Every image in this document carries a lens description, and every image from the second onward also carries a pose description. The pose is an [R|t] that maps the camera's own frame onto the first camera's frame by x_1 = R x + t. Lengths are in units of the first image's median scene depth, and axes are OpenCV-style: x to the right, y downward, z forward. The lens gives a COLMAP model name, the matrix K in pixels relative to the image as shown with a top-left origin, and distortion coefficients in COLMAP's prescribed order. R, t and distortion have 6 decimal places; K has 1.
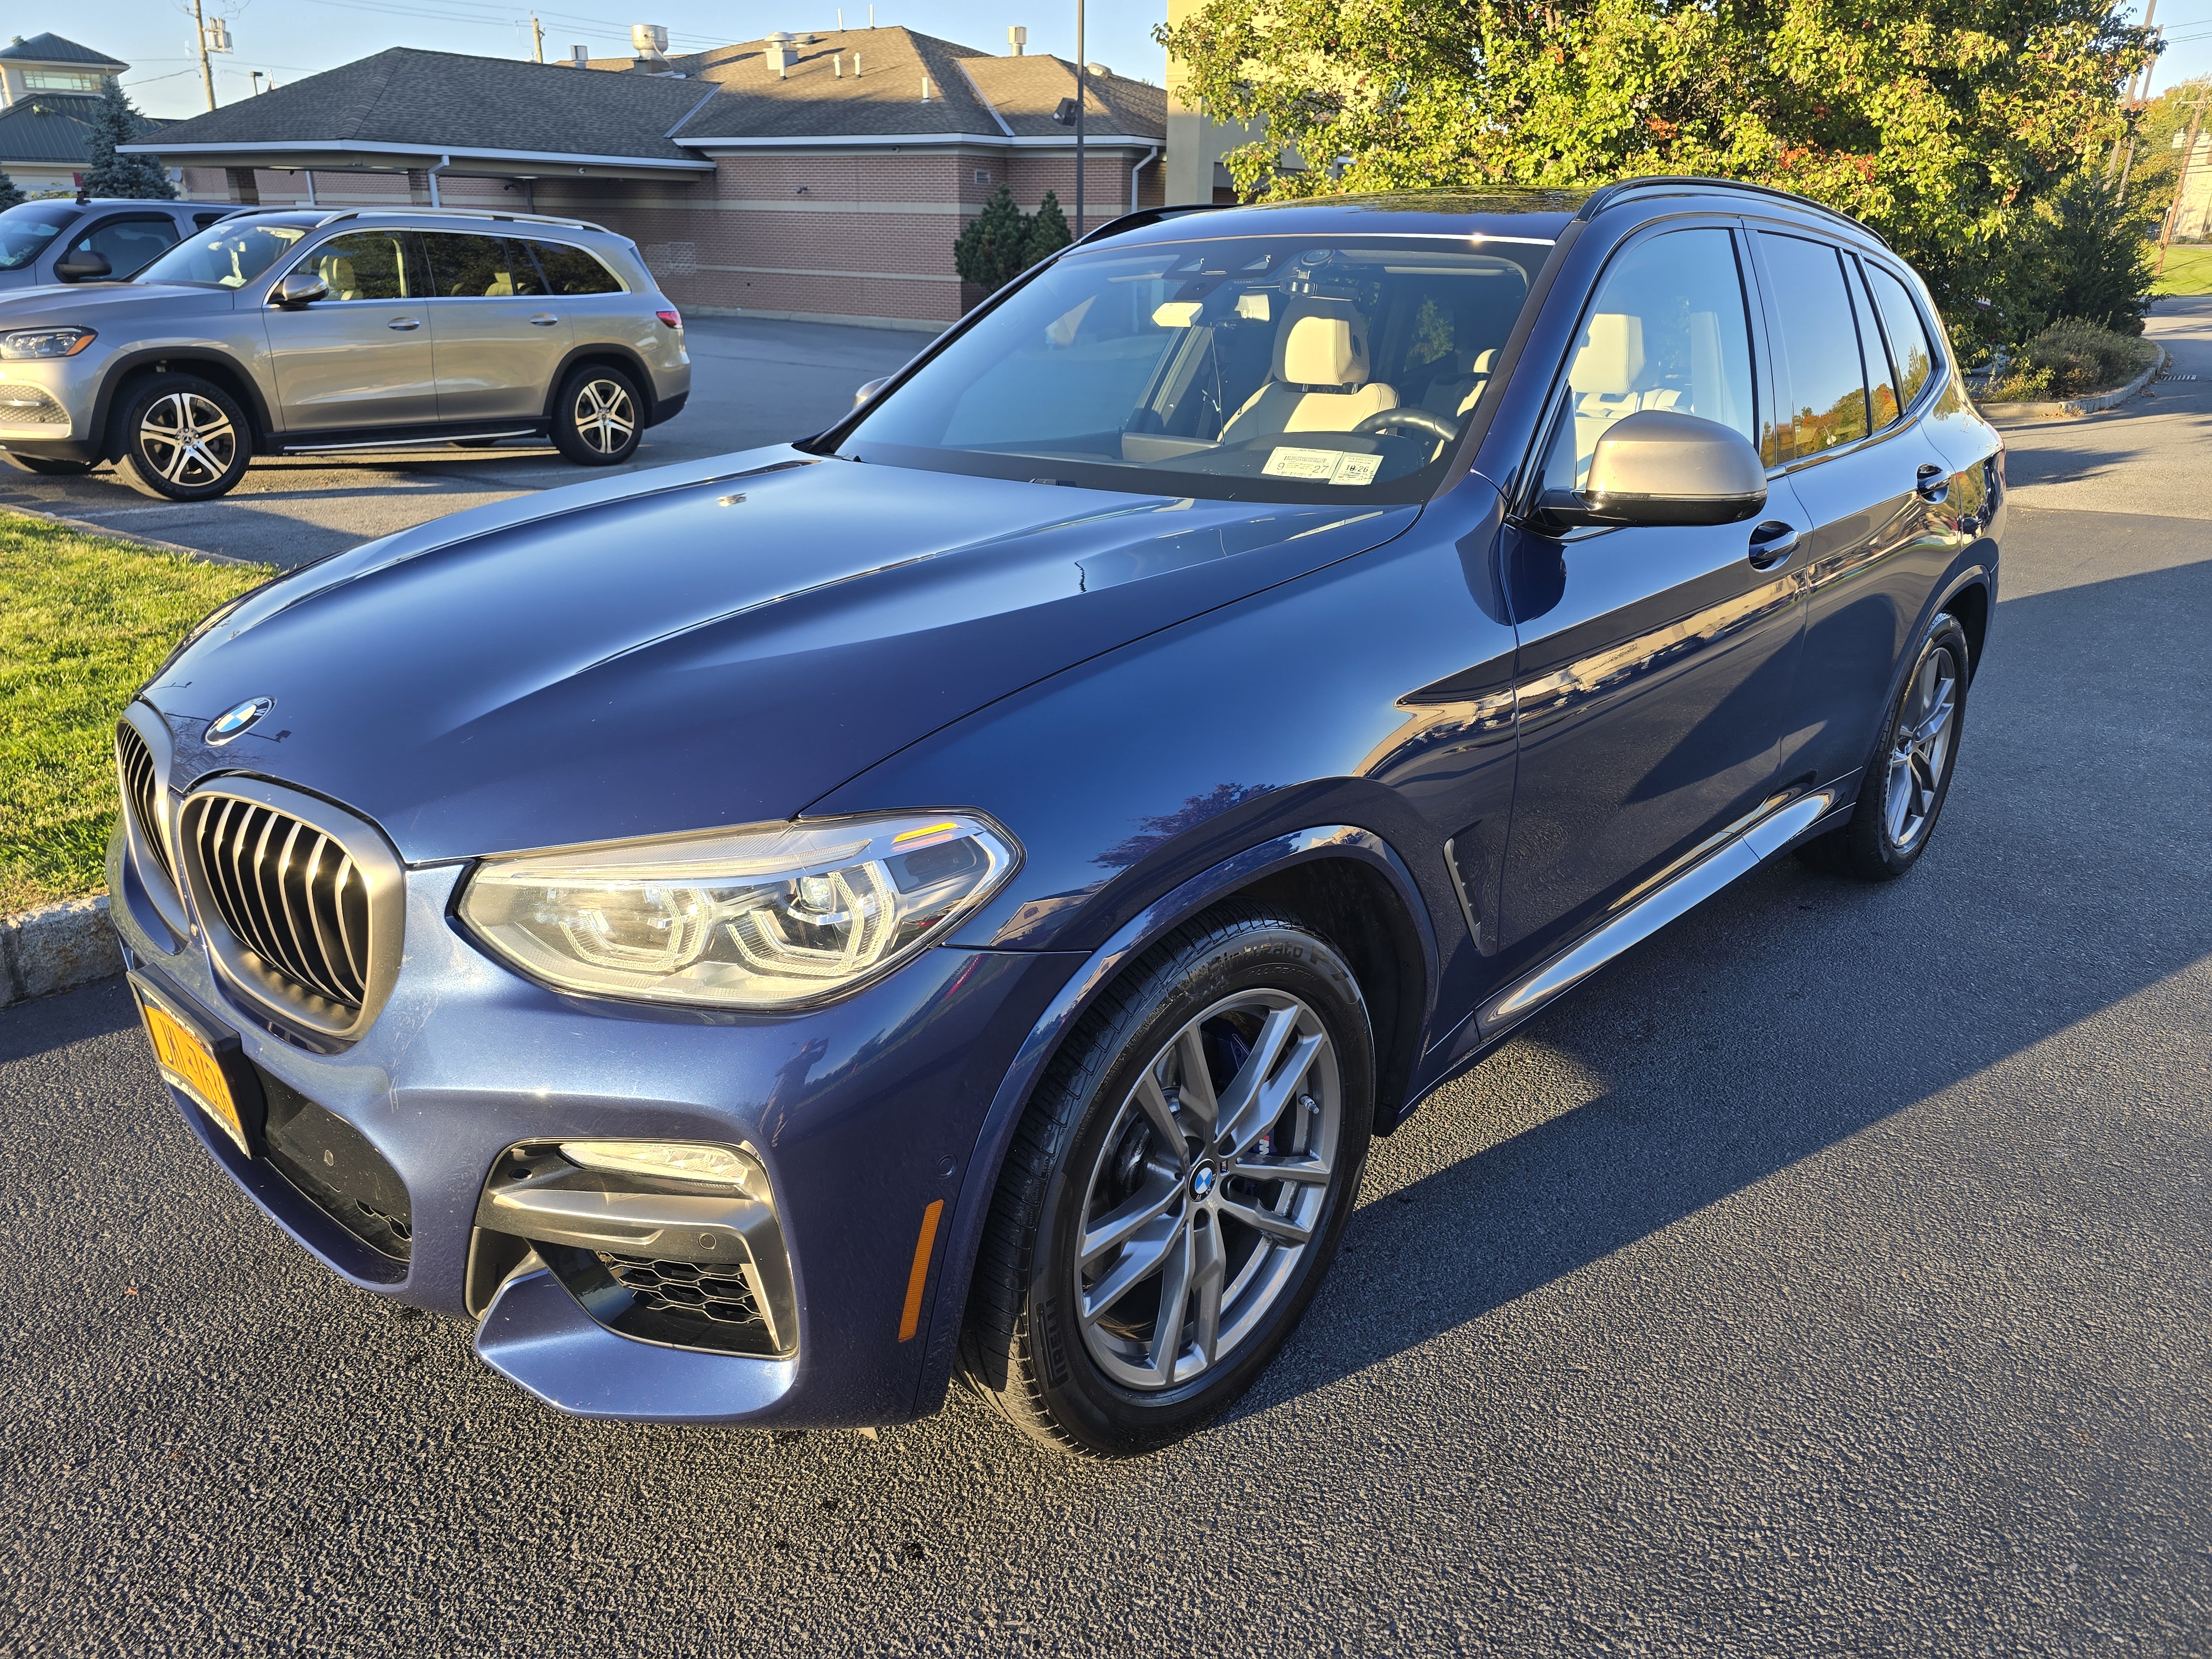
lens RADIAL K [[1487.2, 0, 1113.7], [0, 1487.2, 842.4], [0, 0, 1]] dist [0.027564, -0.038849]
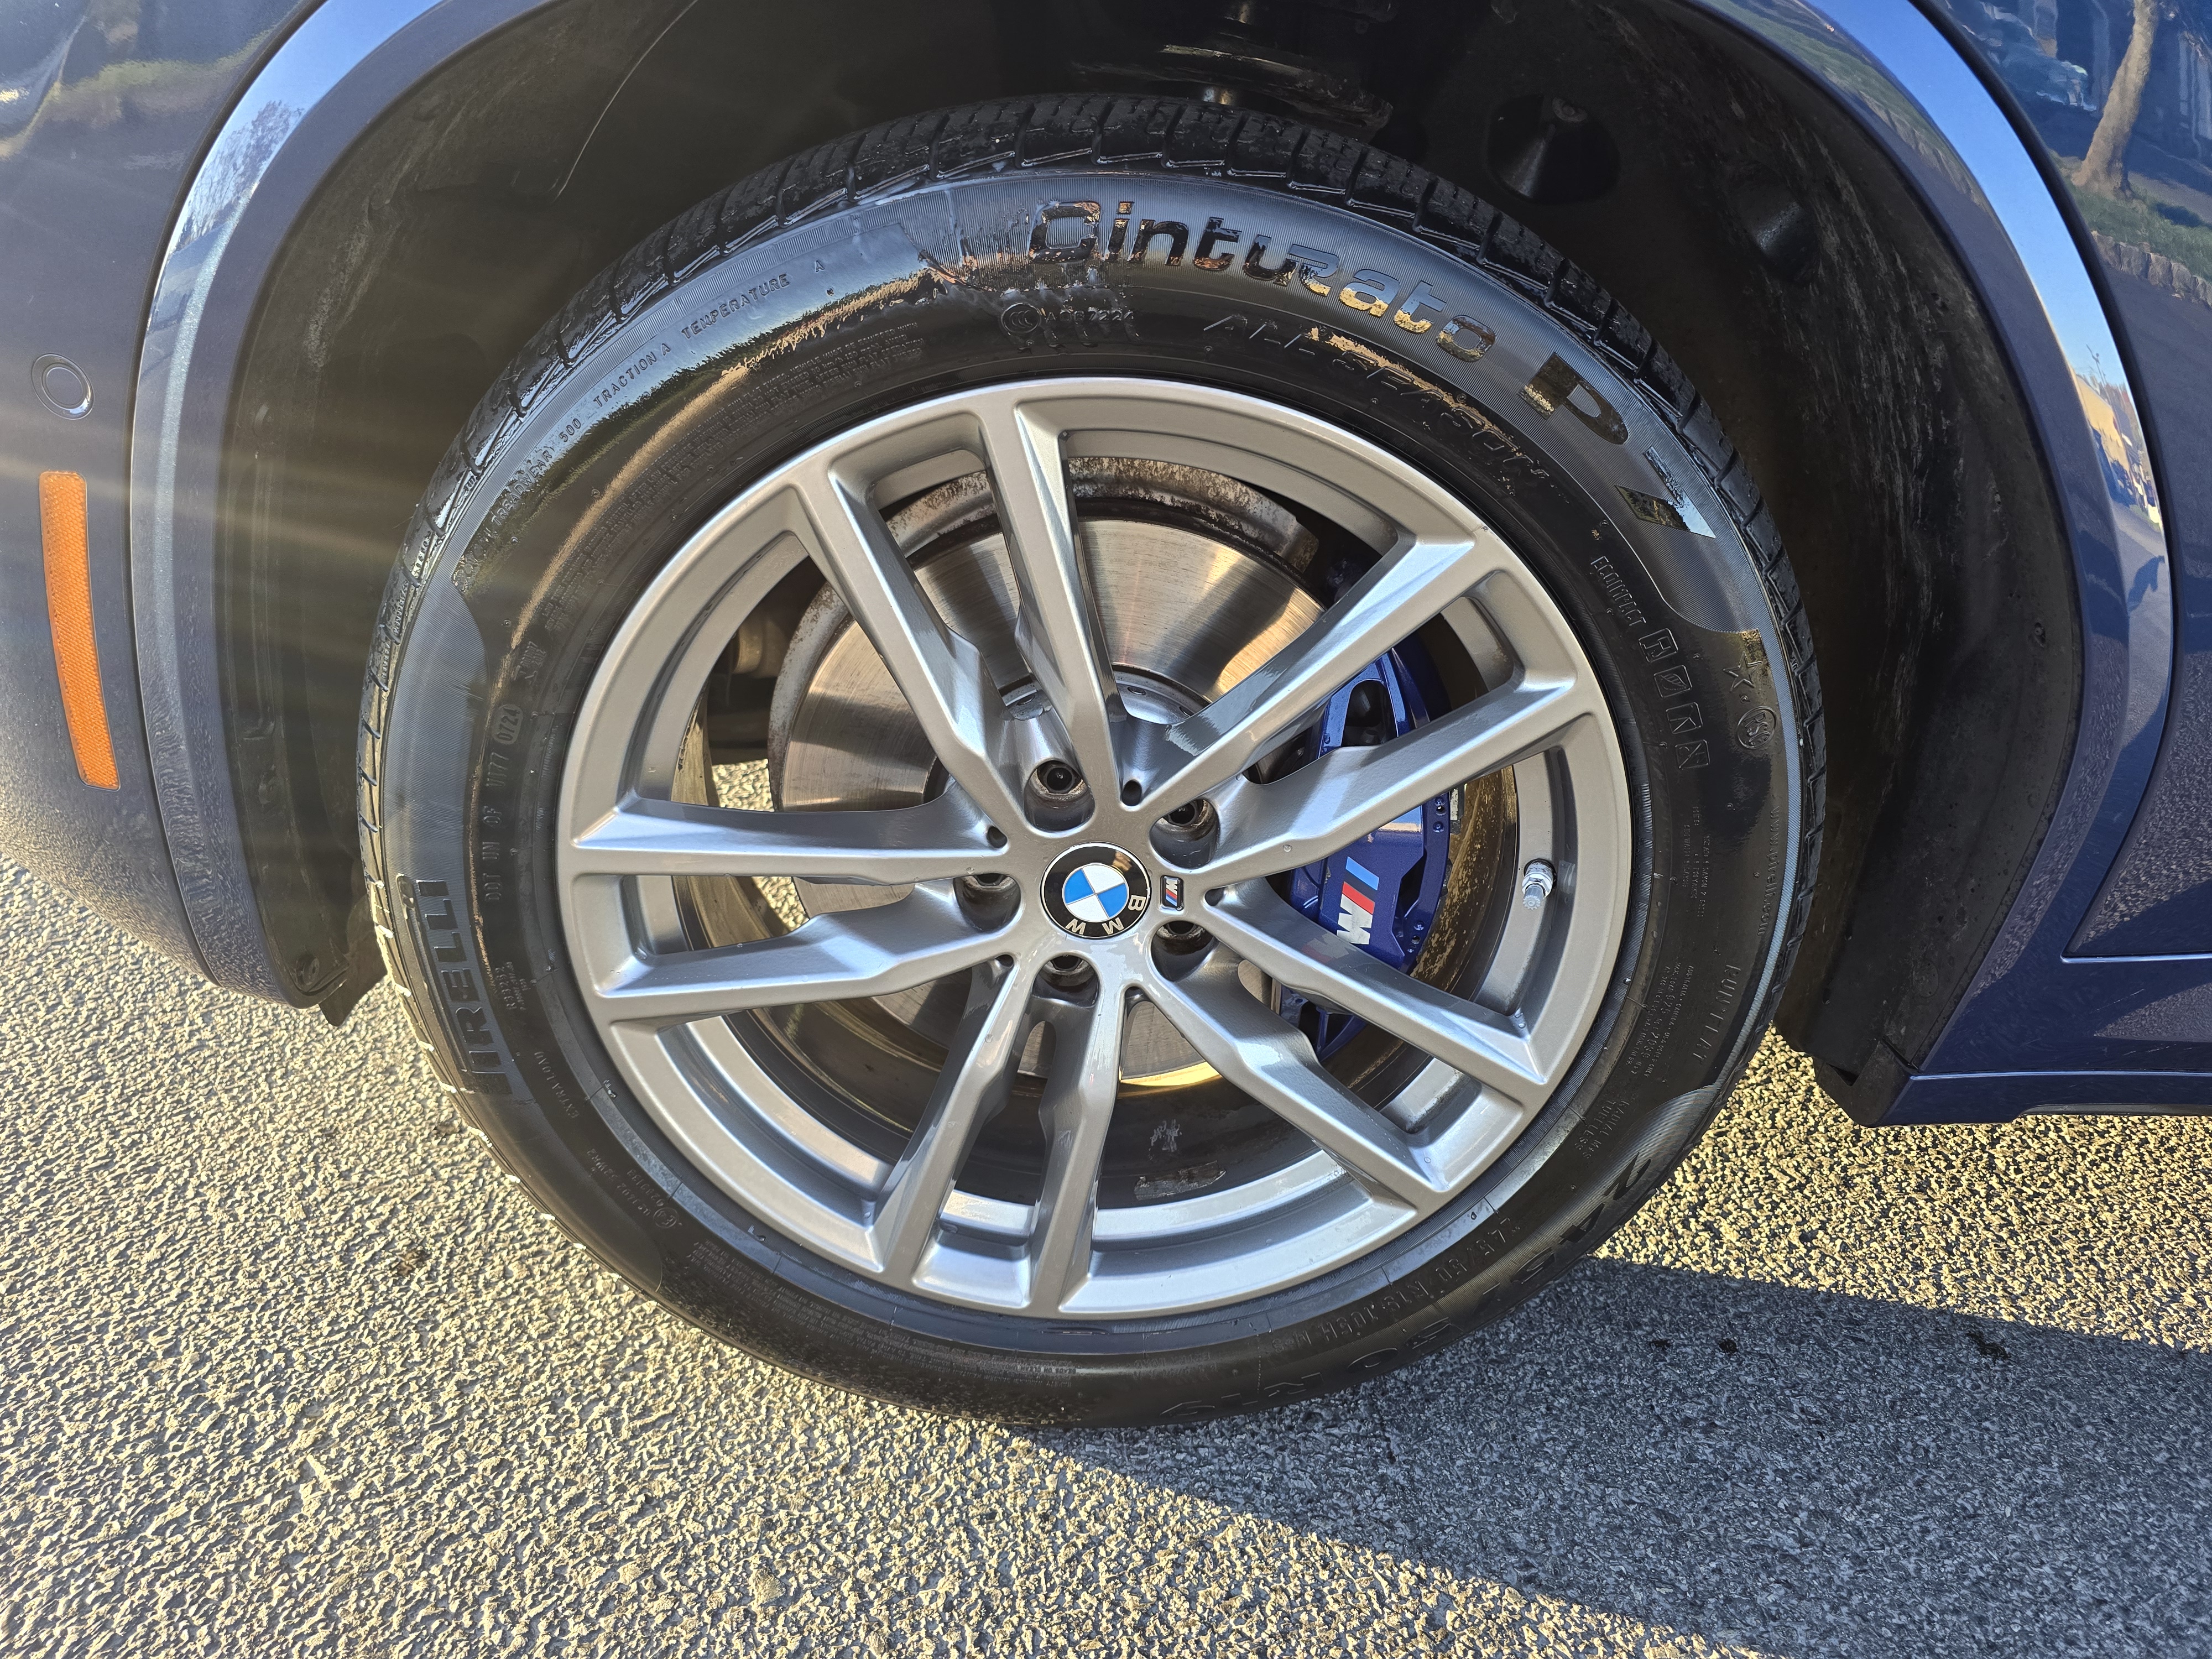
lens RADIAL K [[1487.2, 0, 1113.7], [0, 1487.2, 842.4], [0, 0, 1]] dist [0.027564, -0.038849]
pose [[0.700045, 0.376583, -0.606731, 0.291558], [-0.311495, 0.925586, 0.215086, 0.123105], [0.642579, 0.038424, 0.765255, 0.674403]]
